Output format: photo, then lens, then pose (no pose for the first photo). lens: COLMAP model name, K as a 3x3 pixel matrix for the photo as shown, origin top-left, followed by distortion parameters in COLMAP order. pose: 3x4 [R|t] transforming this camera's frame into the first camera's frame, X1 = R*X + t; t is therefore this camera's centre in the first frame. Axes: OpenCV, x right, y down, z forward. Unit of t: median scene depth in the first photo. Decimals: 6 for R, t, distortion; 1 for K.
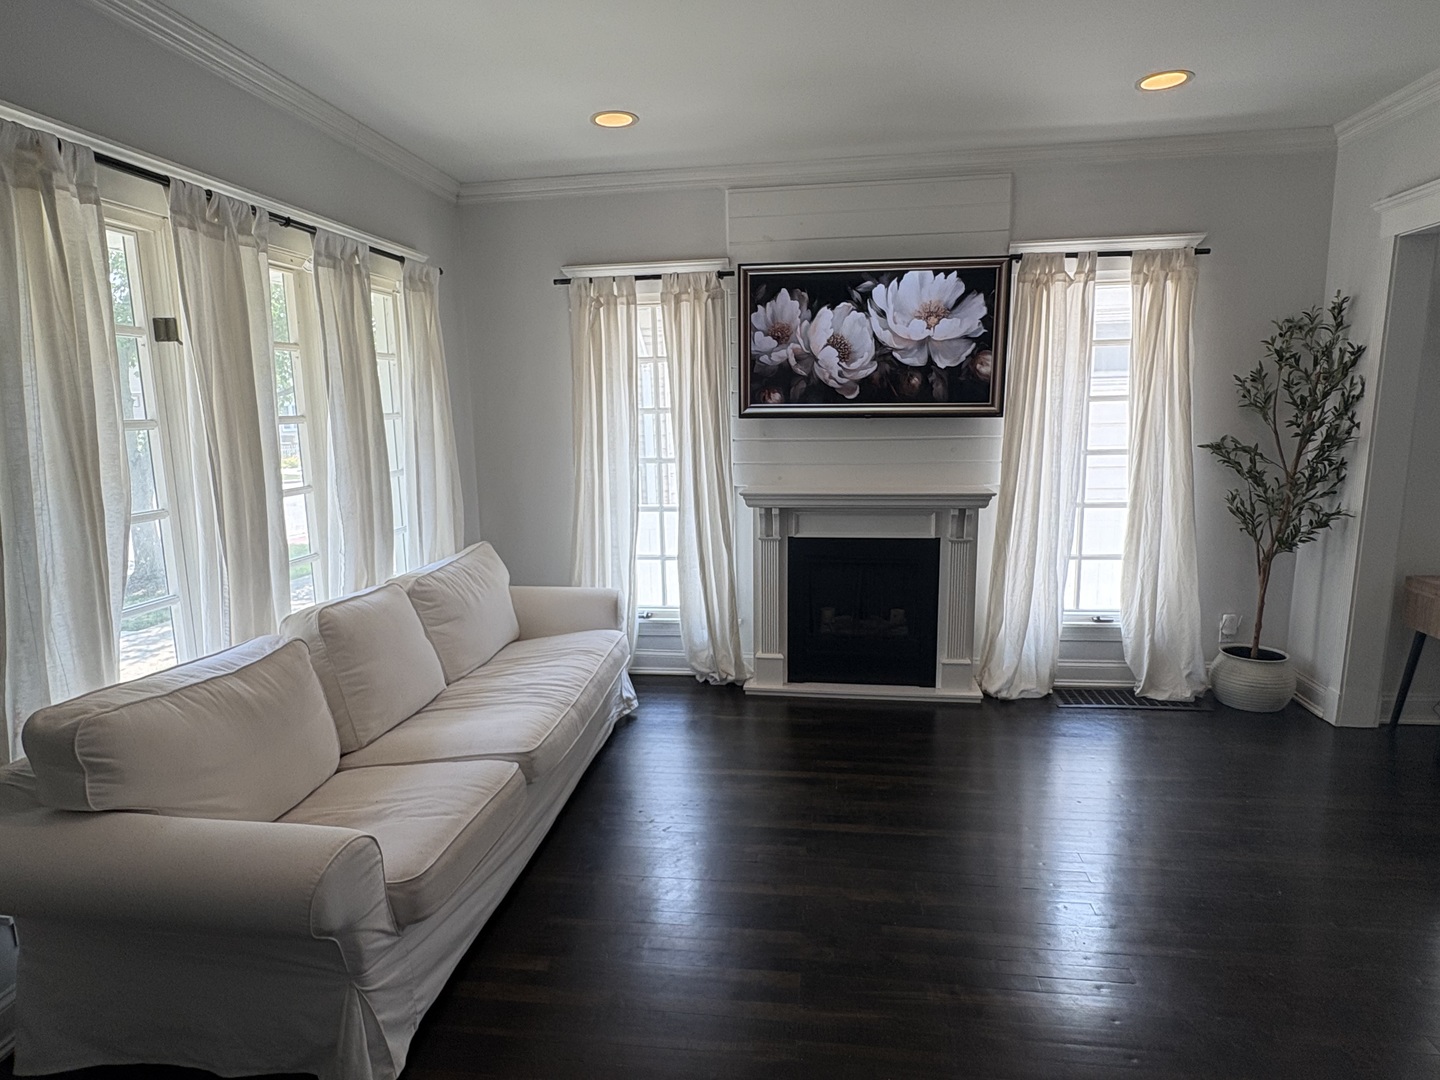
lens RADIAL K [[800.4, 0, 718.0], [0, 800.4, 543.9], [0, 0, 1]] dist [-0.006281, 0.004748]
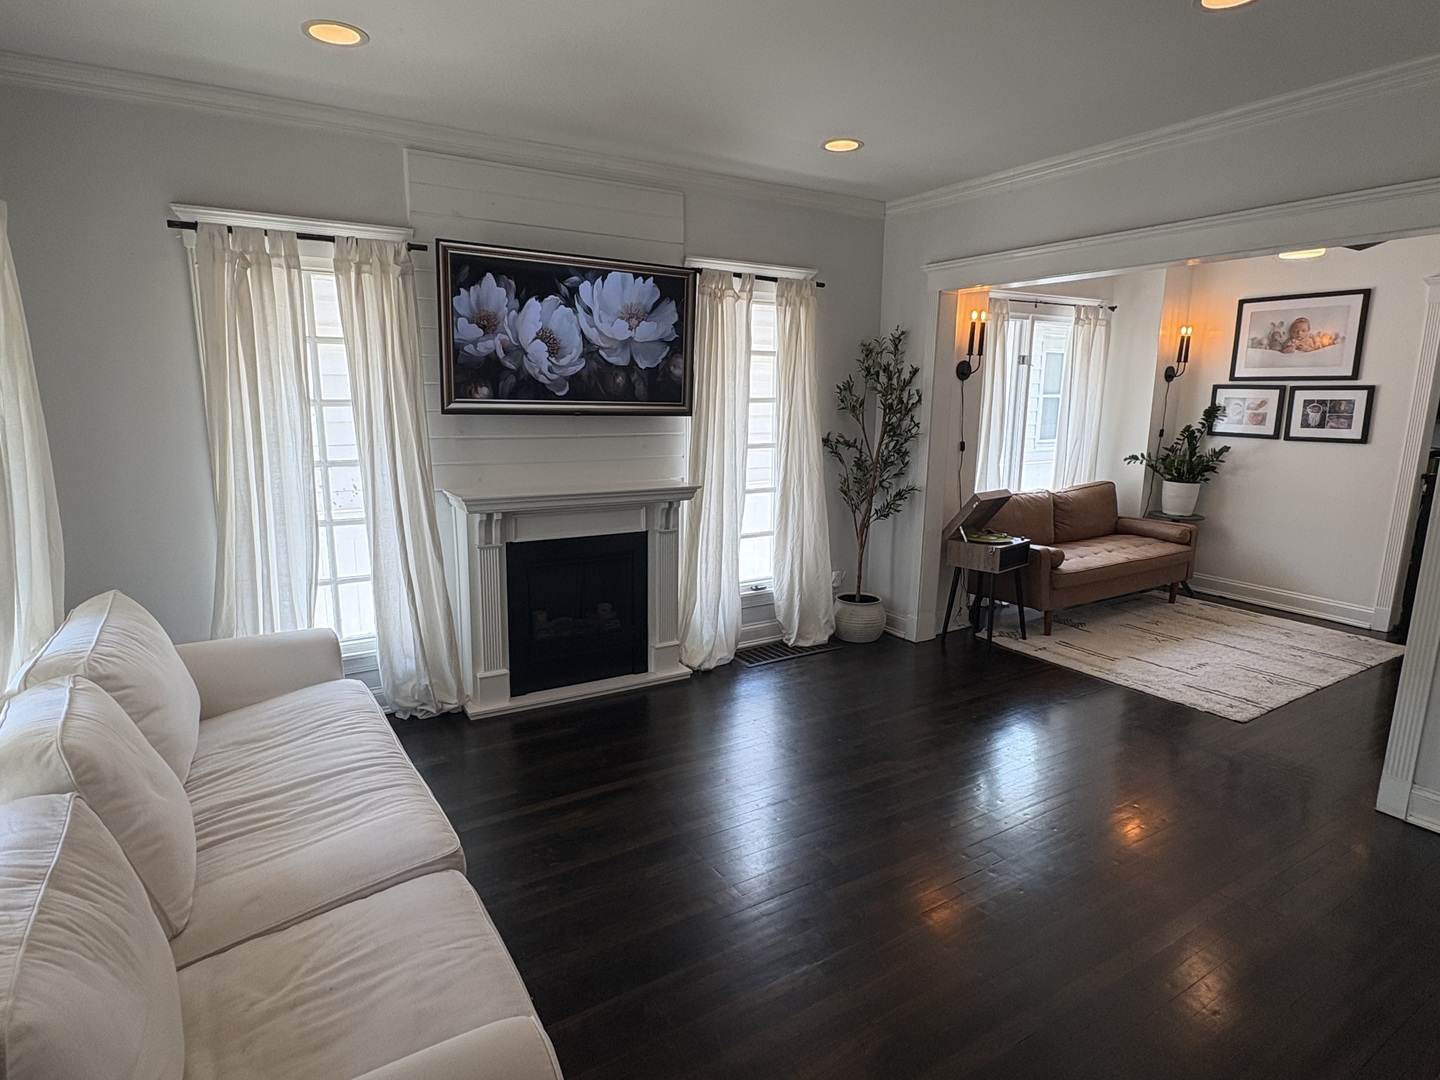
lens RADIAL K [[800.4, 0, 719.5], [0, 800.4, 539.2], [0, 0, 1]] dist [-0.006281, 0.004748]
pose [[0.769075, -0.089896, 0.632805, -0.320972], [0.077228, 0.995876, 0.047616, -0.039192], [-0.634476, 0.012250, 0.772846, 0.129293]]
